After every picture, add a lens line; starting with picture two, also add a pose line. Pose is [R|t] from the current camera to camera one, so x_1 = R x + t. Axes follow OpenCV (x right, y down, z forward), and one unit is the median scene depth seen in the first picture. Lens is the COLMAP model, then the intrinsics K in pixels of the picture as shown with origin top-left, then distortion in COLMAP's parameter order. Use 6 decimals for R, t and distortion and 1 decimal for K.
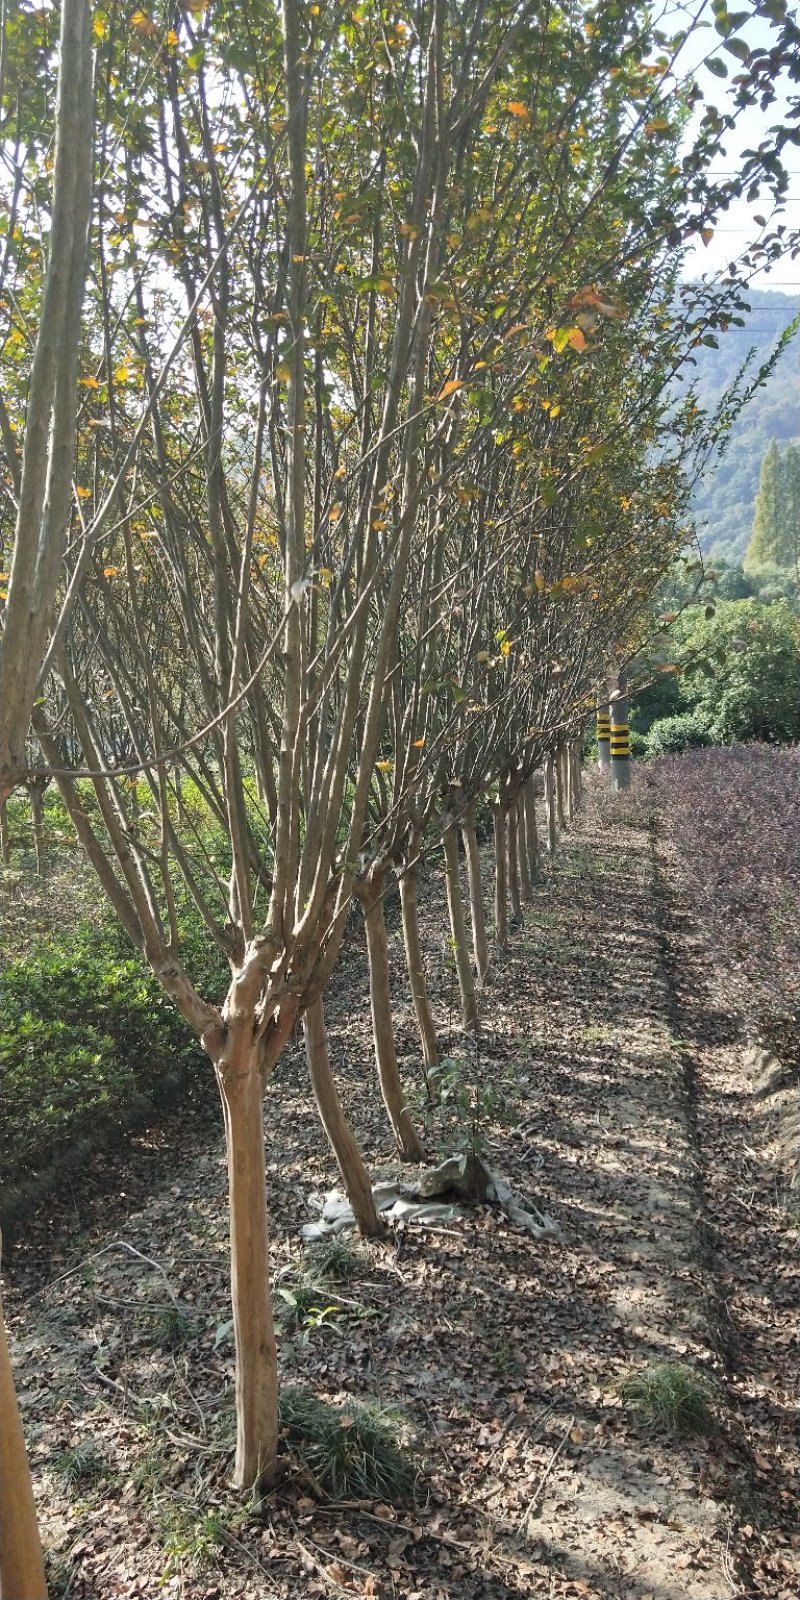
lens RADIAL K [[1284.5, 0, 398.5], [0, 1284.5, 800.2], [0, 0, 1]] dist [-0.050710, 0.000579]
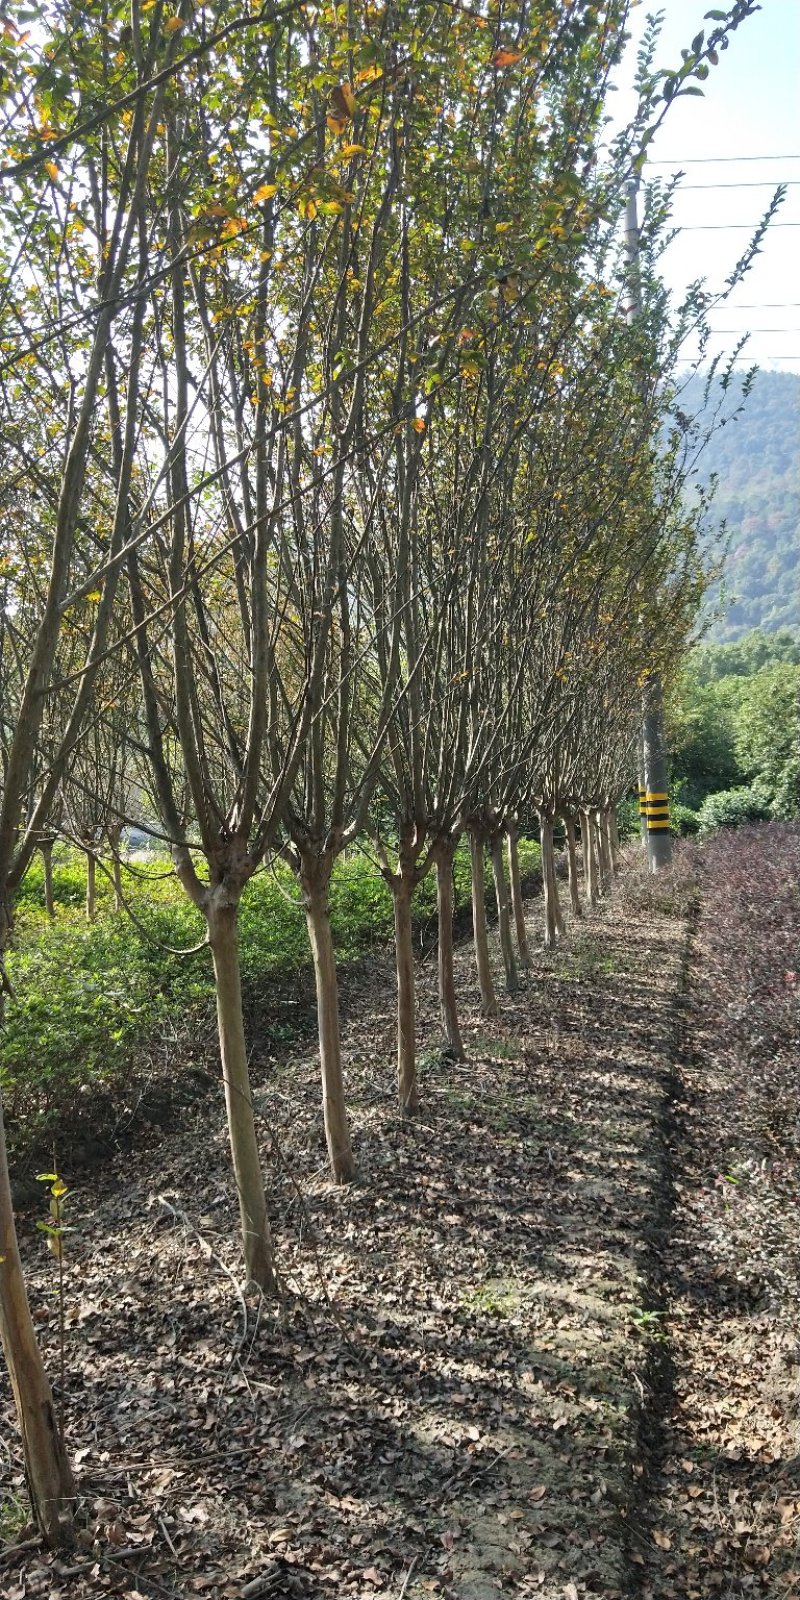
lens RADIAL K [[1284.5, 0, 401.4], [0, 1284.5, 799.8], [0, 0, 1]] dist [-0.050710, 0.000579]
pose [[0.998692, -0.006193, -0.050757, 0.107827], [0.002725, 0.997675, -0.068101, 0.006491], [0.051060, 0.067874, 0.996386, 0.336193]]
